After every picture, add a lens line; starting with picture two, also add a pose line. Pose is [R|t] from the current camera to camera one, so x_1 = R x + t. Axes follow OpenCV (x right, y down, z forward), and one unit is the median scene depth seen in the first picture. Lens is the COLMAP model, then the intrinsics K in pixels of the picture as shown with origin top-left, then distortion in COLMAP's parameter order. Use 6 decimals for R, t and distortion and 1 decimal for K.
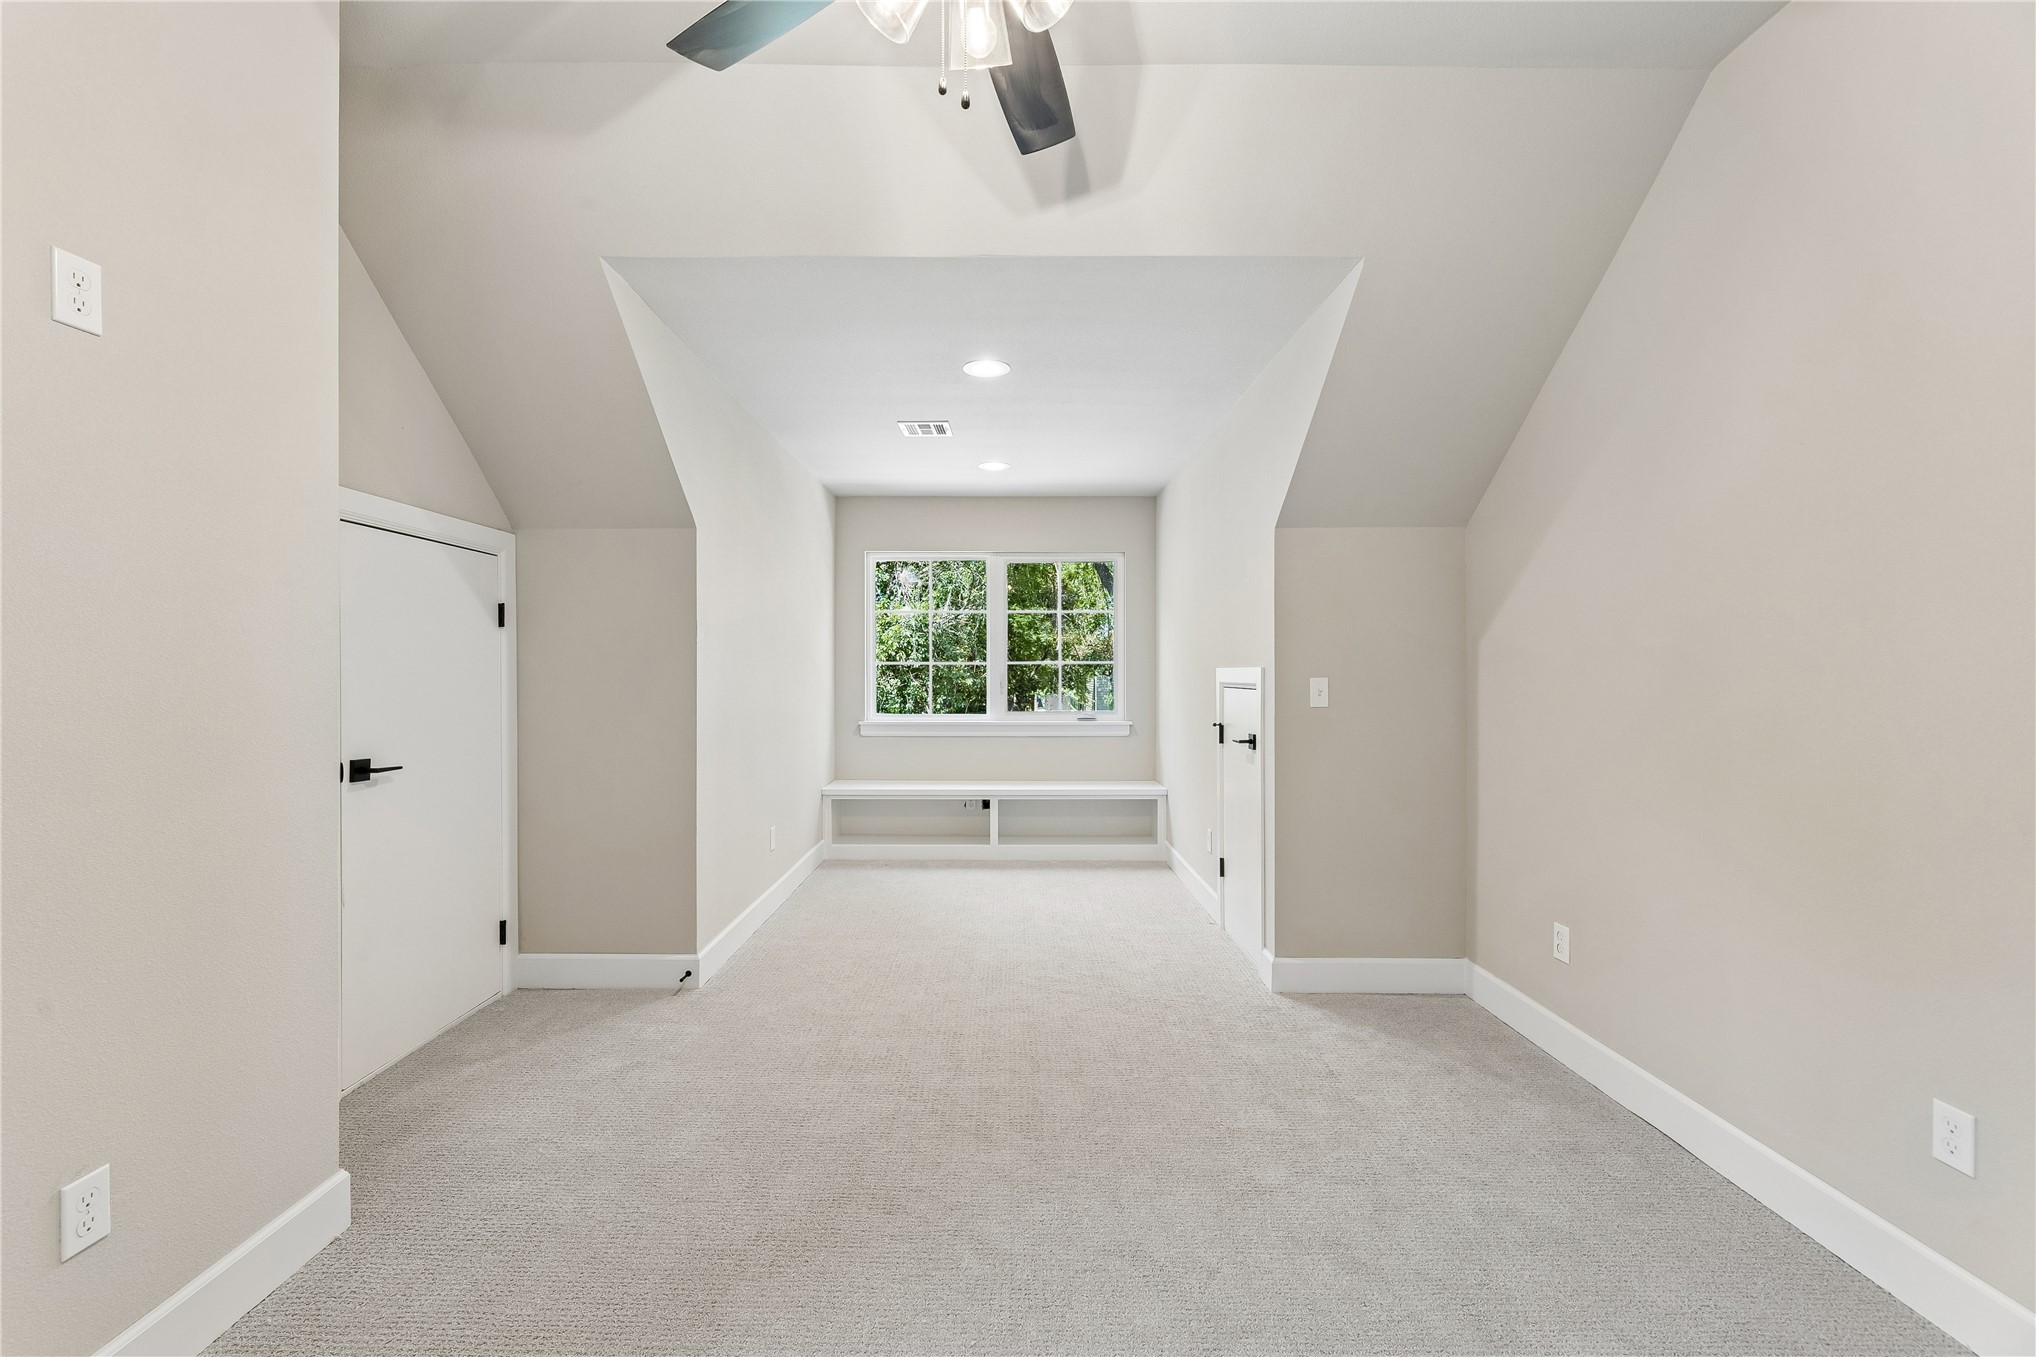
lens RADIAL K [[845.2, 0, 1012.9], [0, 845.2, 658.0], [0, 0, 1]] dist [-0.000219, -0.000568]
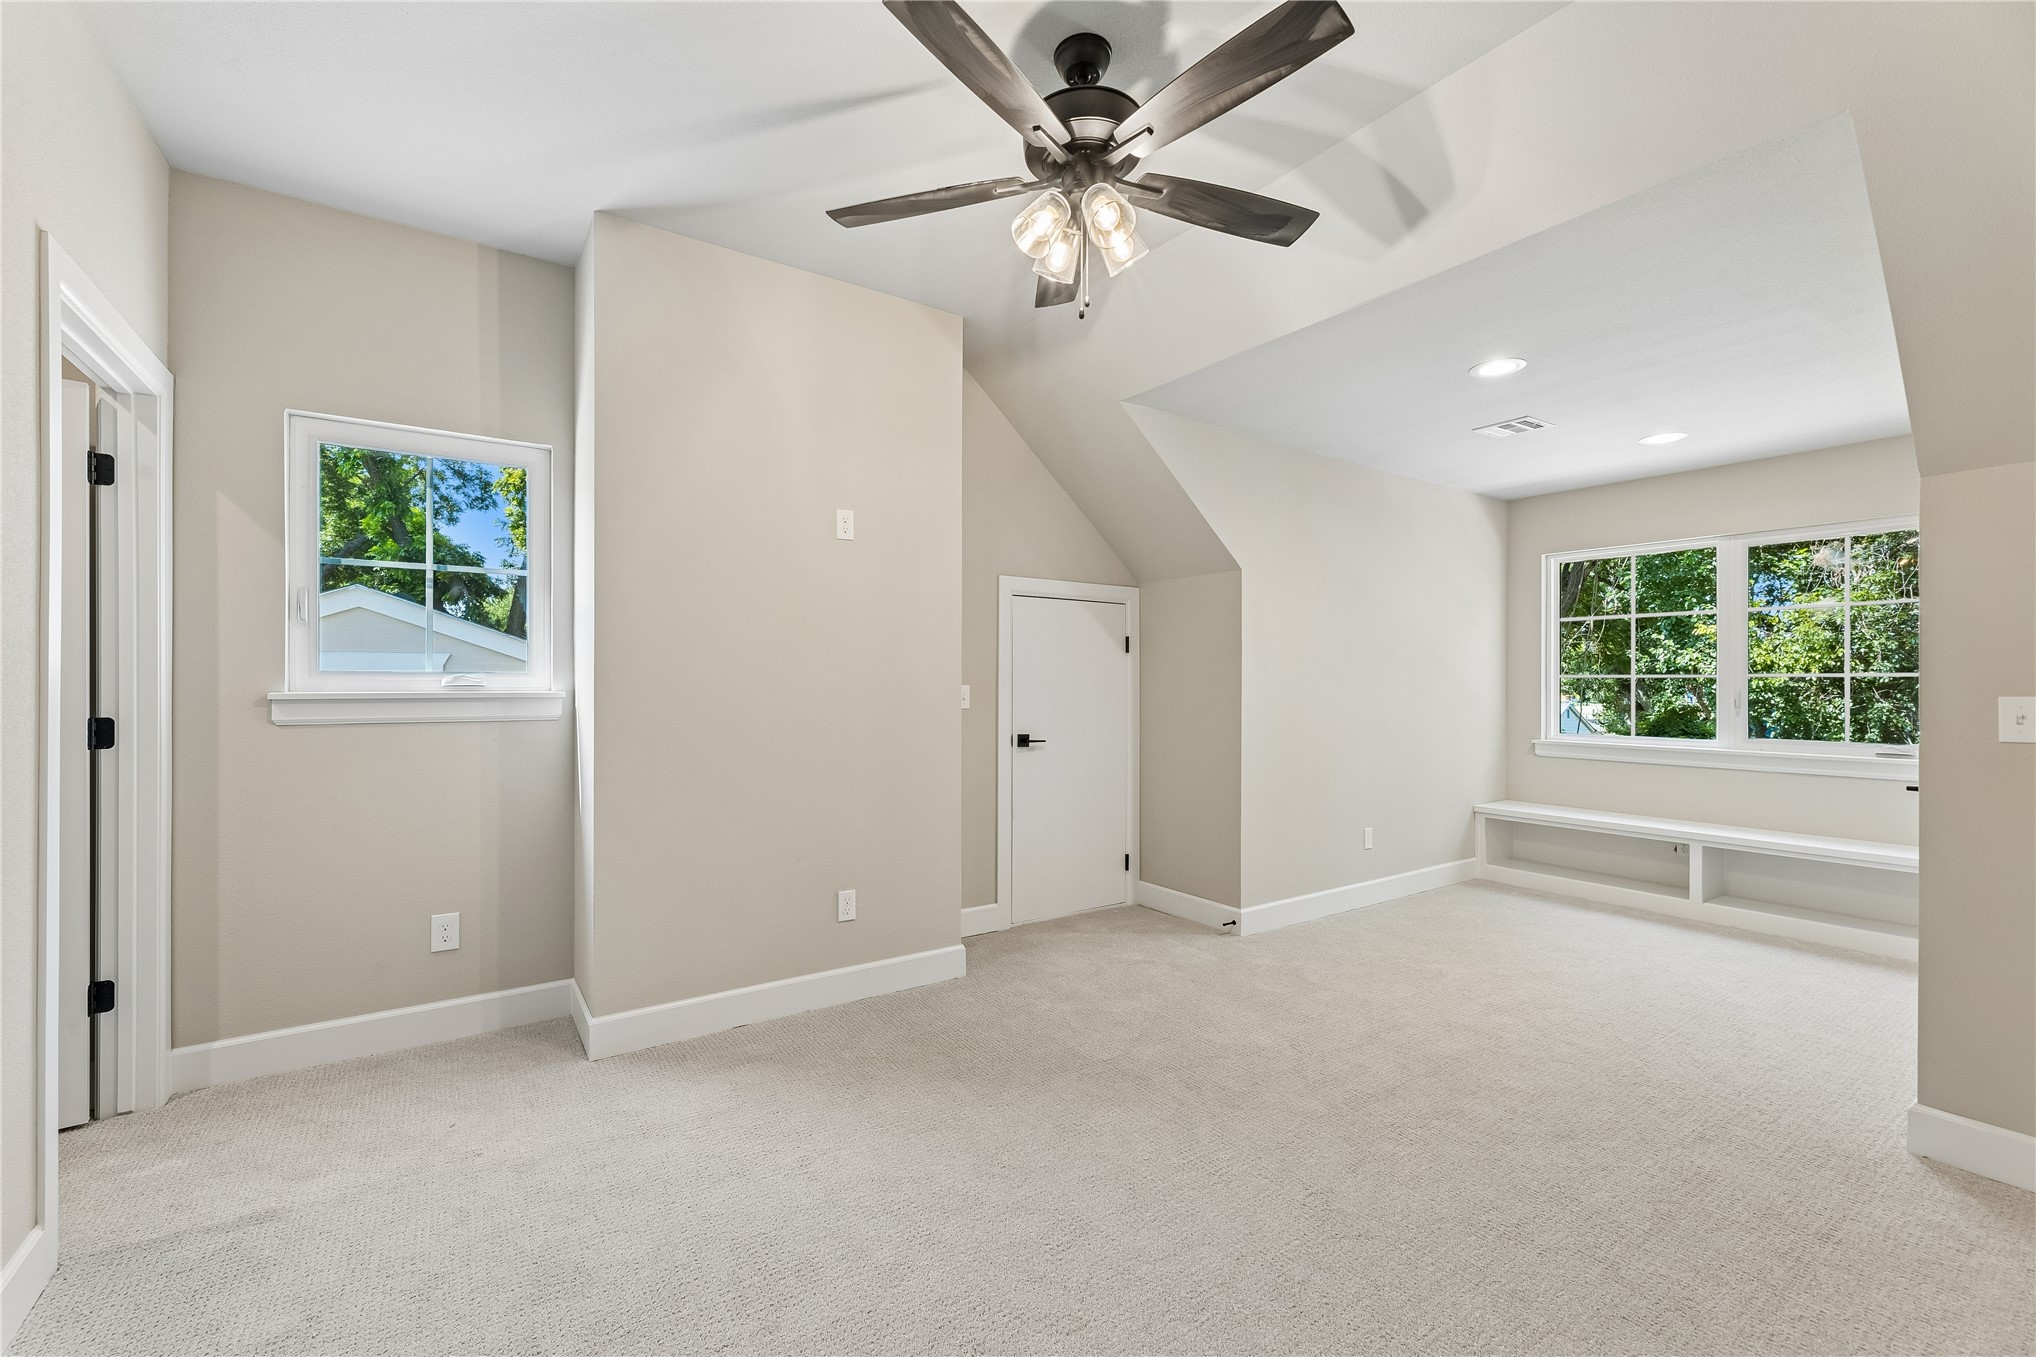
lens RADIAL K [[834.3, 0, 1001.6], [0, 834.3, 669.1], [0, 0, 1]] dist [-0.000136, -0.000163]
pose [[0.568897, -0.010222, -0.822345, 0.449261], [0.007423, 0.999946, -0.007295, 0.000081], [0.822376, -0.001955, 0.568942, 0.003083]]
